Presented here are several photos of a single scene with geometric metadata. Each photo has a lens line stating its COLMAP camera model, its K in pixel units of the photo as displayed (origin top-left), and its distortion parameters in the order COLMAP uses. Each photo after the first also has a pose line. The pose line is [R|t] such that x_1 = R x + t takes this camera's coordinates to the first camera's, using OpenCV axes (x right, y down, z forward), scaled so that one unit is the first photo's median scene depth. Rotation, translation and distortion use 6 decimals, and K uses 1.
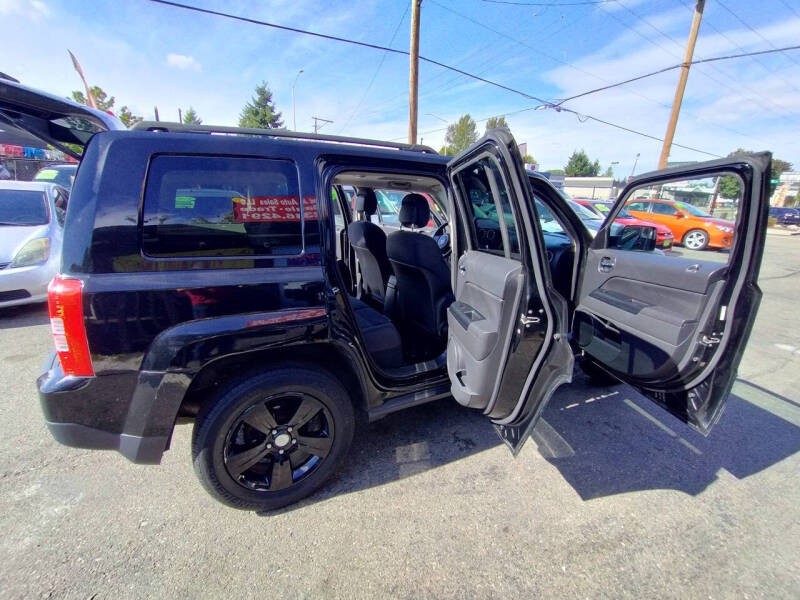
lens RADIAL K [[364.4, 0, 395.6], [0, 364.4, 298.1], [0, 0, 1]] dist [-0.008124, 0.002595]
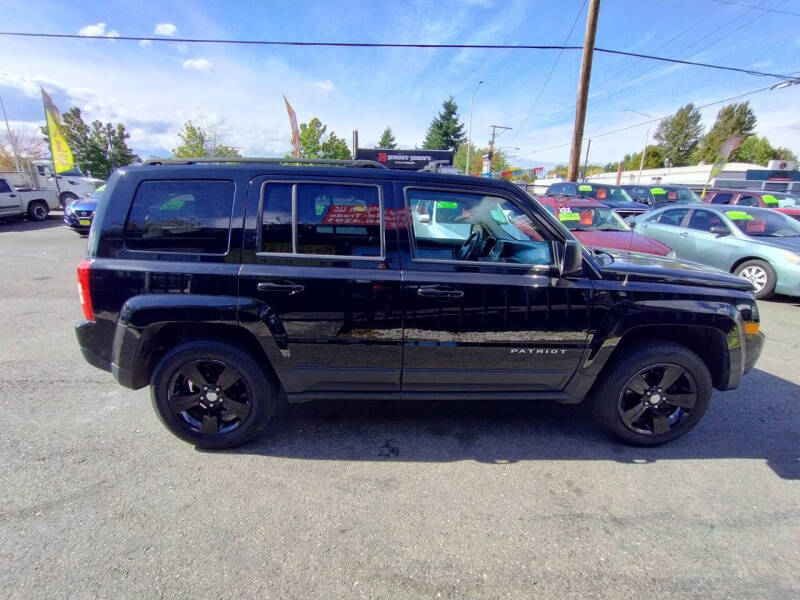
lens RADIAL K [[364.4, 0, 395.9], [0, 364.4, 298.0], [0, 0, 1]] dist [-0.008124, 0.002595]
pose [[0.893564, 0.109990, -0.435253, 0.666327], [-0.118416, 0.992933, 0.007811, -0.036732], [0.433036, 0.044562, 0.900274, 0.086811]]
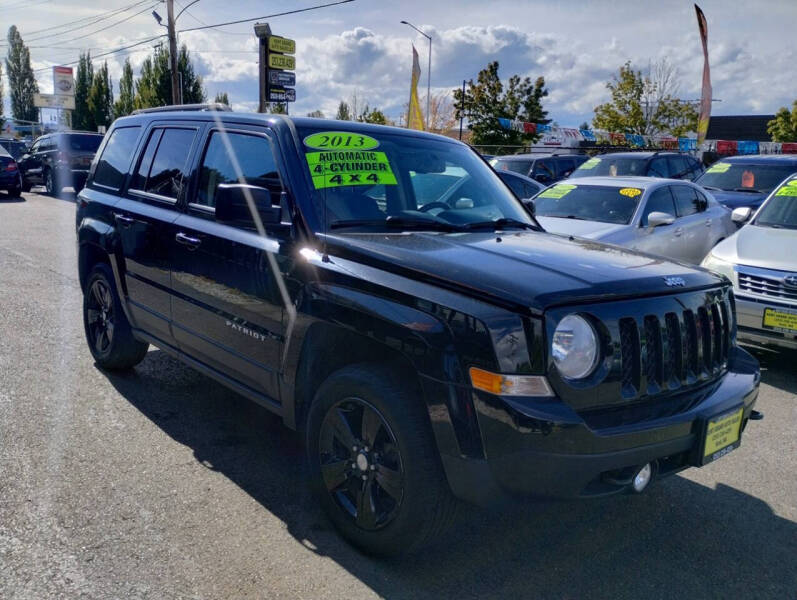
lens RADIAL K [[658.0, 0, 398.8], [0, 658.0, 300.3], [0, 0, 1]] dist [0.062664, -0.069726]
pose [[0.241837, 0.177147, -0.954009, 2.071299], [-0.309913, 0.945798, 0.097061, -0.239329], [0.919494, 0.272187, 0.283629, 1.096798]]
